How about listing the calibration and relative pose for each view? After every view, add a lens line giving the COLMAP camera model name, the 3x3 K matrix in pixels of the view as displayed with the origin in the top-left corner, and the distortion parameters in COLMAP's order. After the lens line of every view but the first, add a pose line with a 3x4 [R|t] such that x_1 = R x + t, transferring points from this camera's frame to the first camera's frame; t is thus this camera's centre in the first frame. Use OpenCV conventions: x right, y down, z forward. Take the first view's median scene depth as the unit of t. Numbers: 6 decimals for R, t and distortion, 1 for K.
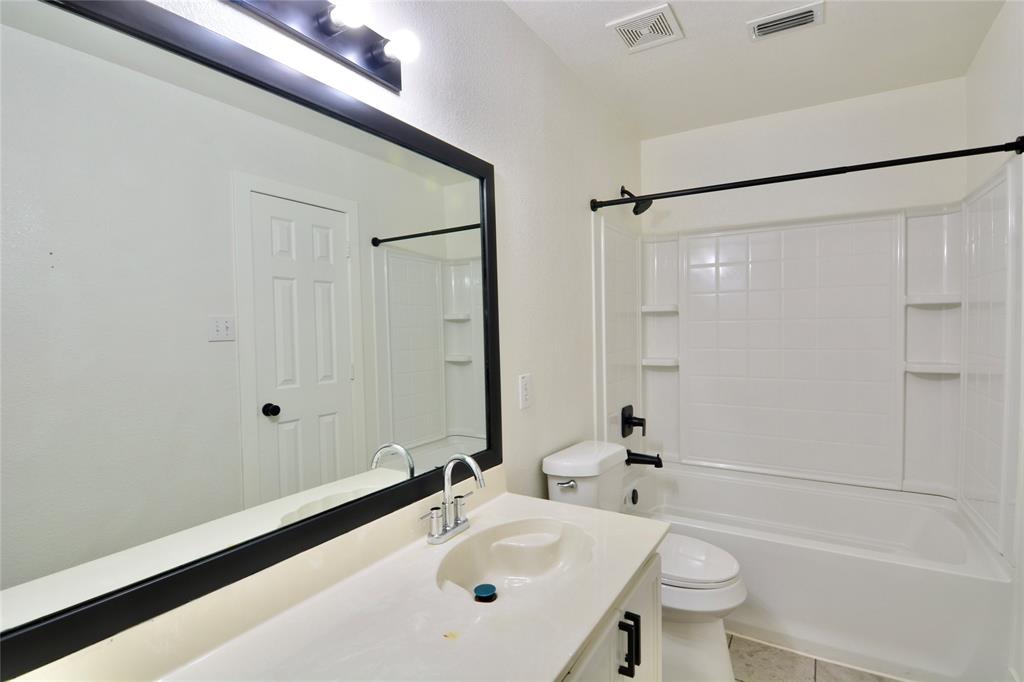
lens RADIAL K [[497.0, 0, 503.2], [0, 497.0, 343.4], [0, 0, 1]] dist [-0.003181, -0.013082]
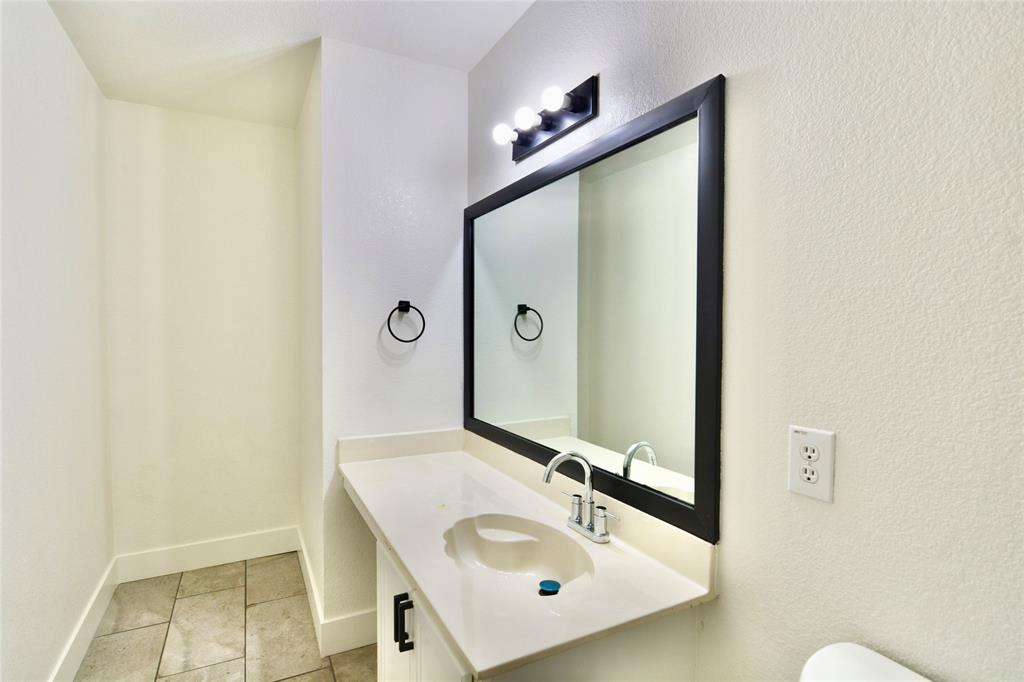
lens RADIAL K [[497.0, 0, 503.2], [0, 497.0, 343.4], [0, 0, 1]] dist [-0.003181, -0.013082]
pose [[-0.497139, 0.042489, -0.866630, 0.901115], [-0.025748, 0.997638, 0.063682, -0.063969], [0.867289, 0.053973, -0.494871, 1.440952]]
